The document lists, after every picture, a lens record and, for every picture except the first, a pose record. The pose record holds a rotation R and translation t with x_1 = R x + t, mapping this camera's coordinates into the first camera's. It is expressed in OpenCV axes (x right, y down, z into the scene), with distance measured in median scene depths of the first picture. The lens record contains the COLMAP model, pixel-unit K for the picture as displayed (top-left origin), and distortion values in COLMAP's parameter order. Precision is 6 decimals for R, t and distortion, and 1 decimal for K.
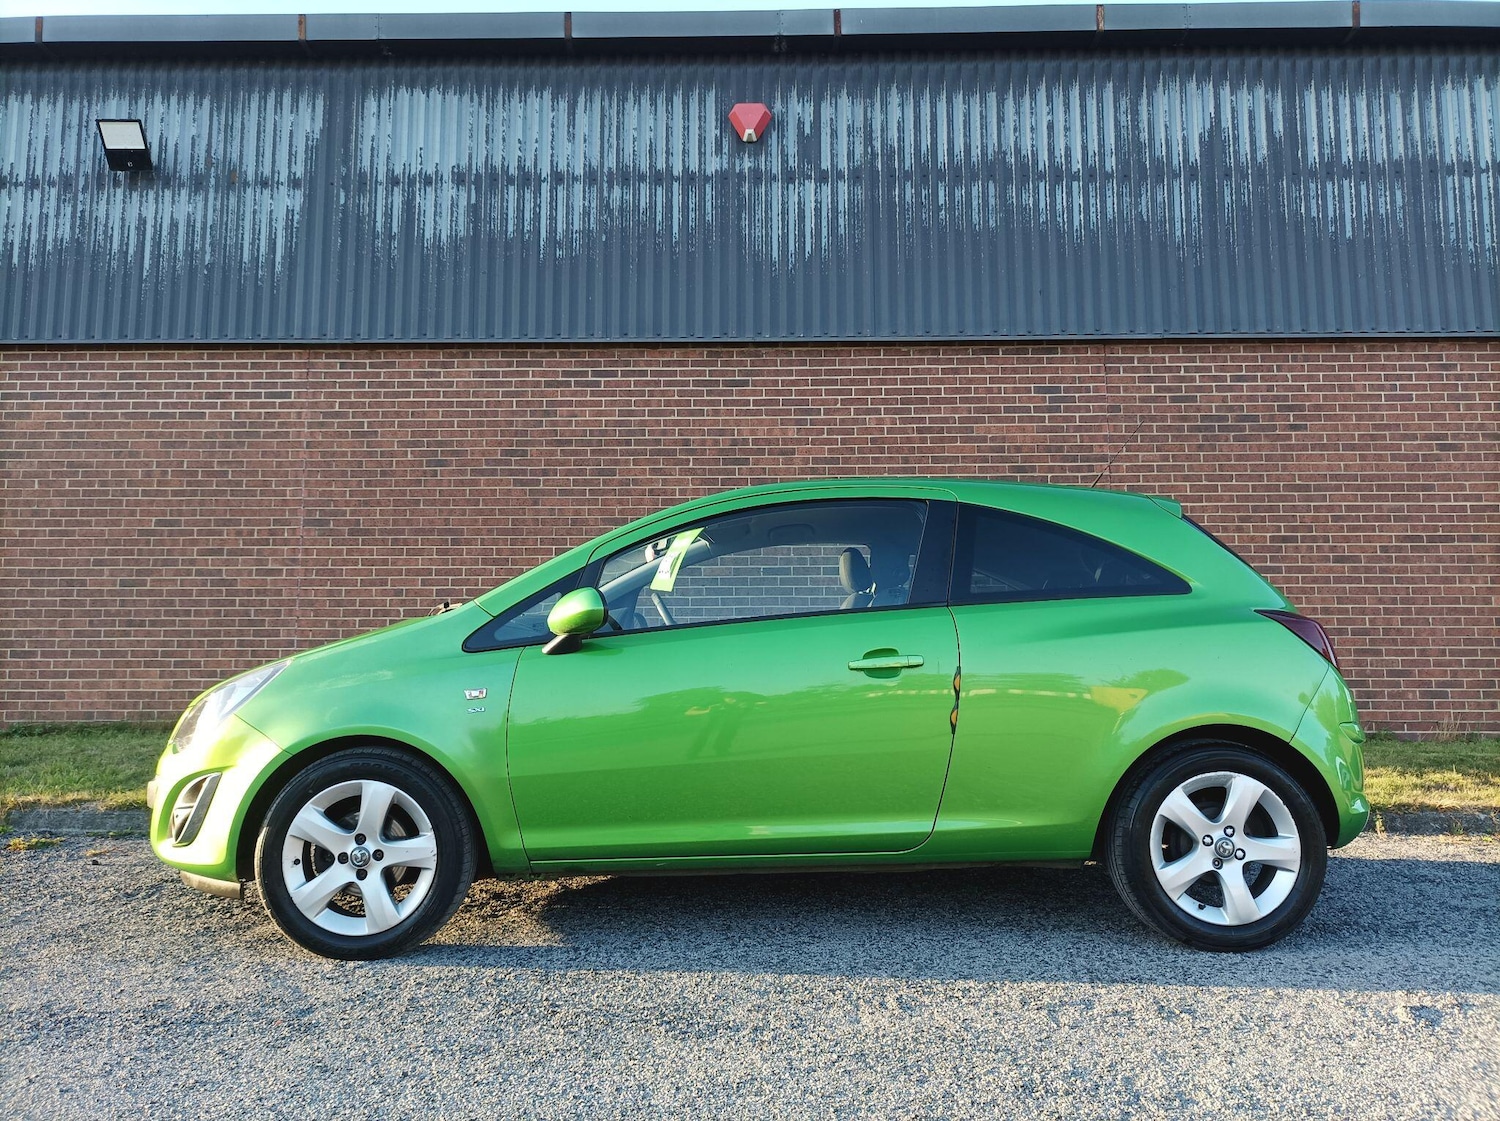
lens RADIAL K [[1148.6, 0, 735.1], [0, 1148.6, 555.4], [0, 0, 1]] dist [0.039451, -0.035654]
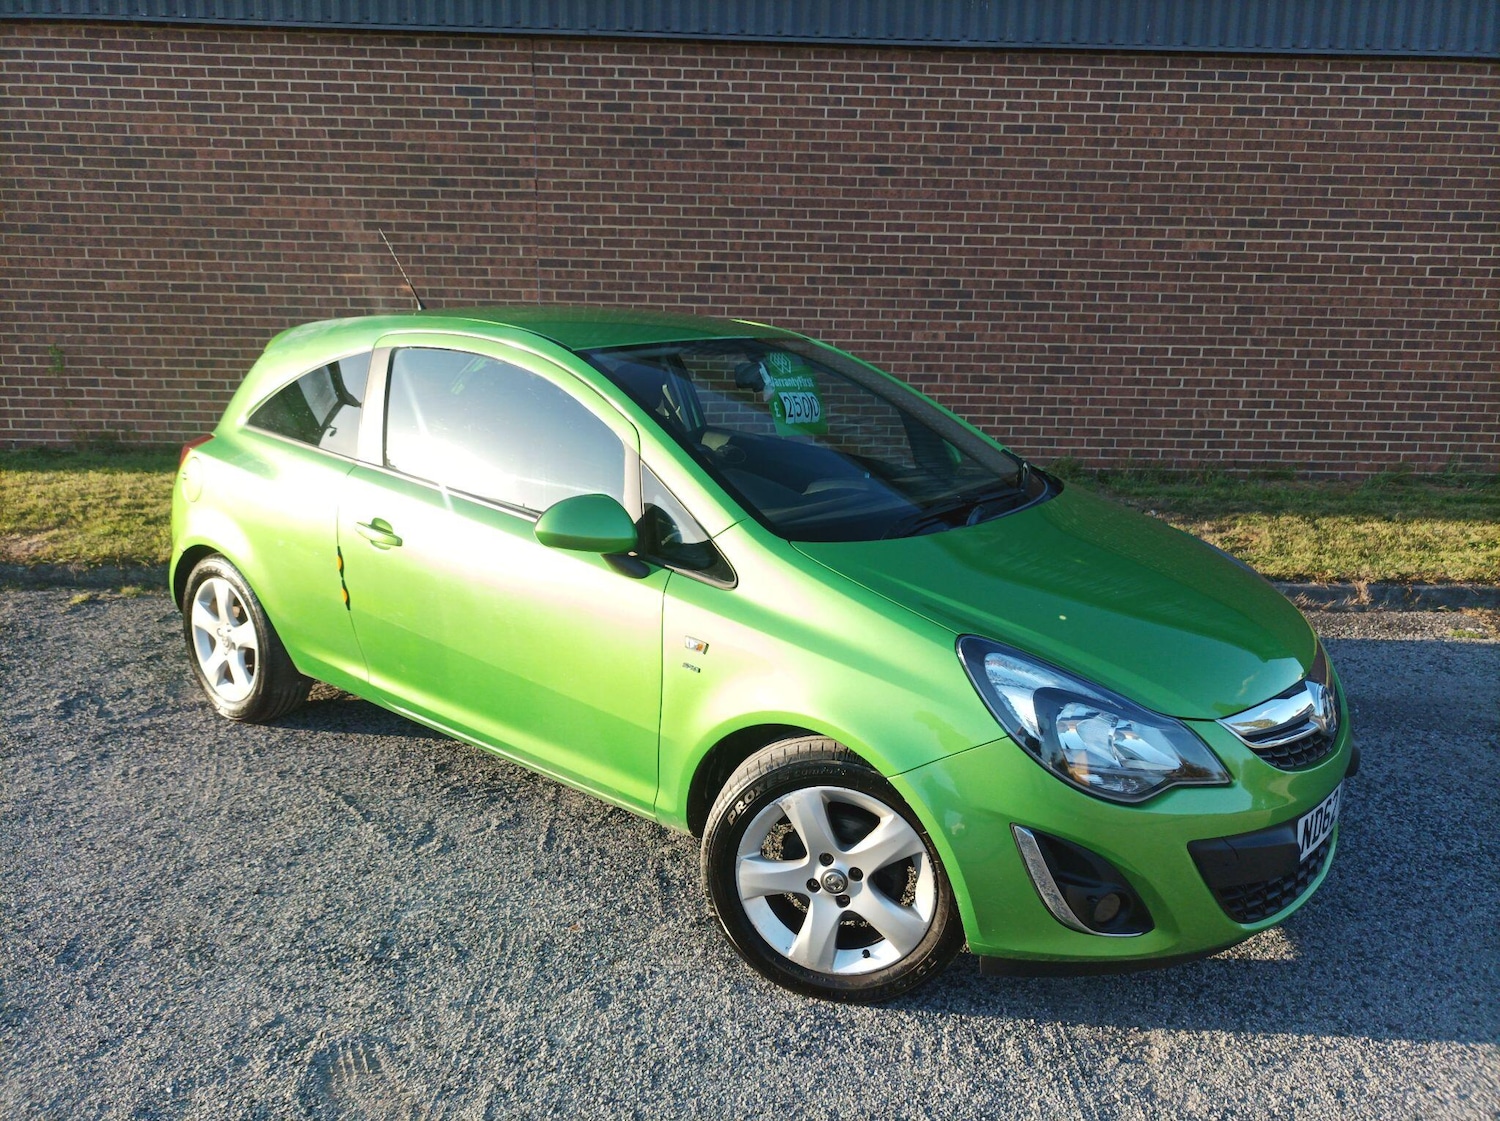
lens RADIAL K [[1117.5, 0, 751.1], [0, 1117.5, 558.4], [0, 0, 1]] dist [0.020114, -0.009482]
pose [[0.998872, 0.010759, 0.046241, 0.458544], [-0.024759, 0.949102, 0.313993, -0.076808], [-0.040510, -0.314784, 0.948299, 0.027282]]
